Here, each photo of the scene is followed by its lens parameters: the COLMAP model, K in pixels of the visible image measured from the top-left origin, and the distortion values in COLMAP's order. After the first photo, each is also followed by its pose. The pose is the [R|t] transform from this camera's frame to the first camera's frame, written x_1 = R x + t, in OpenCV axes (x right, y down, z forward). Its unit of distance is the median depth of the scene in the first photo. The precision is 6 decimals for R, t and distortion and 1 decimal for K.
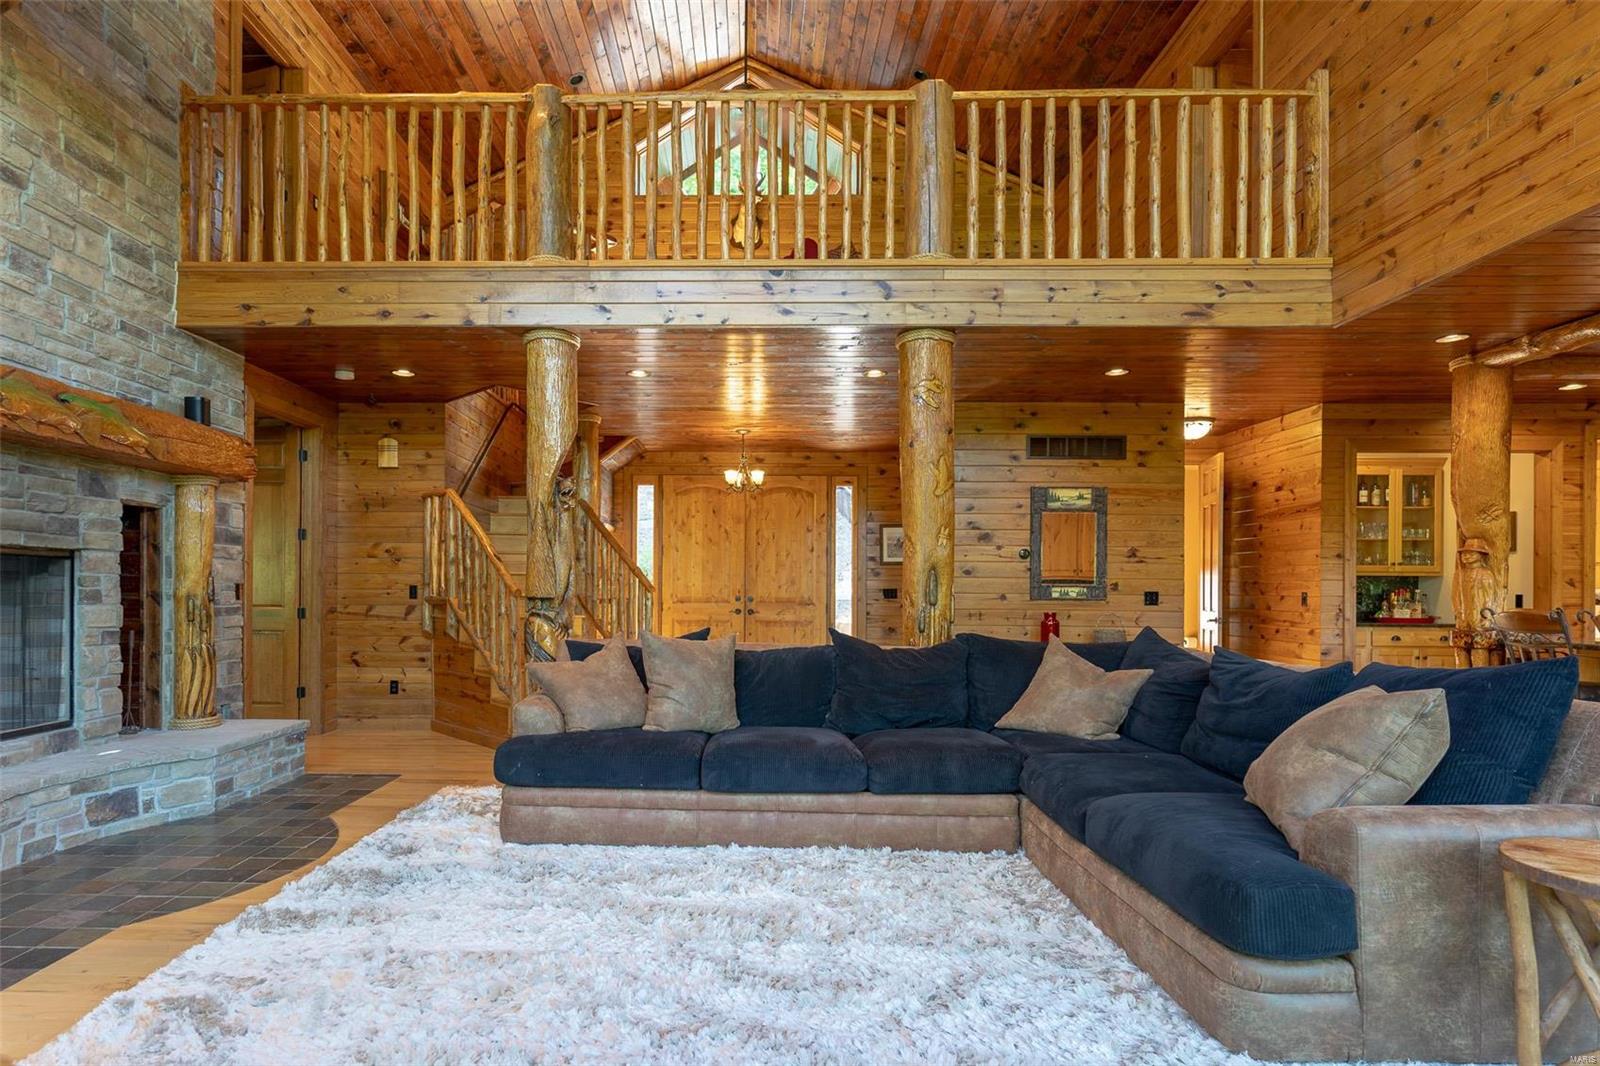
lens RADIAL K [[834.0, 0, 803.8], [0, 834.0, 590.0], [0, 0, 1]] dist [-0.002689, 0.001618]
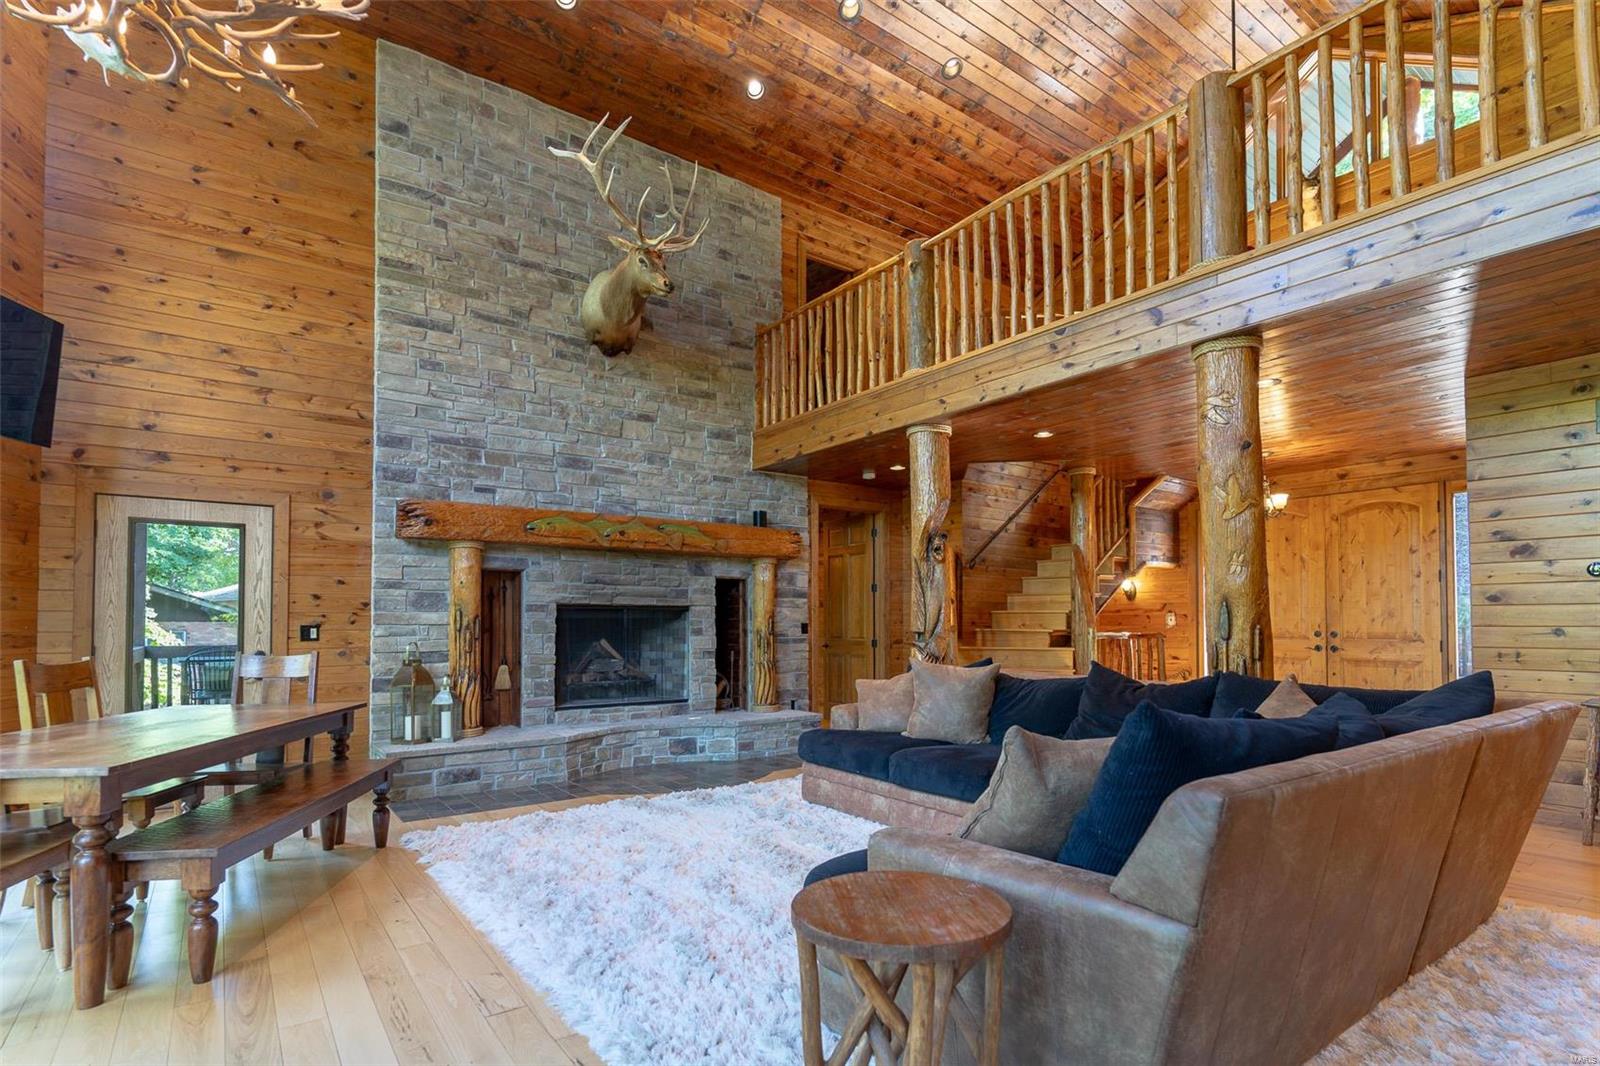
lens RADIAL K [[768.8, 0, 790.3], [0, 768.8, 608.8], [0, 0, 1]] dist [0.002062, -0.001127]
pose [[0.622538, -0.024012, -0.782221, 0.516371], [0.006311, 0.999651, -0.025664, 0.002660], [0.782564, 0.011040, 0.622472, 0.105958]]
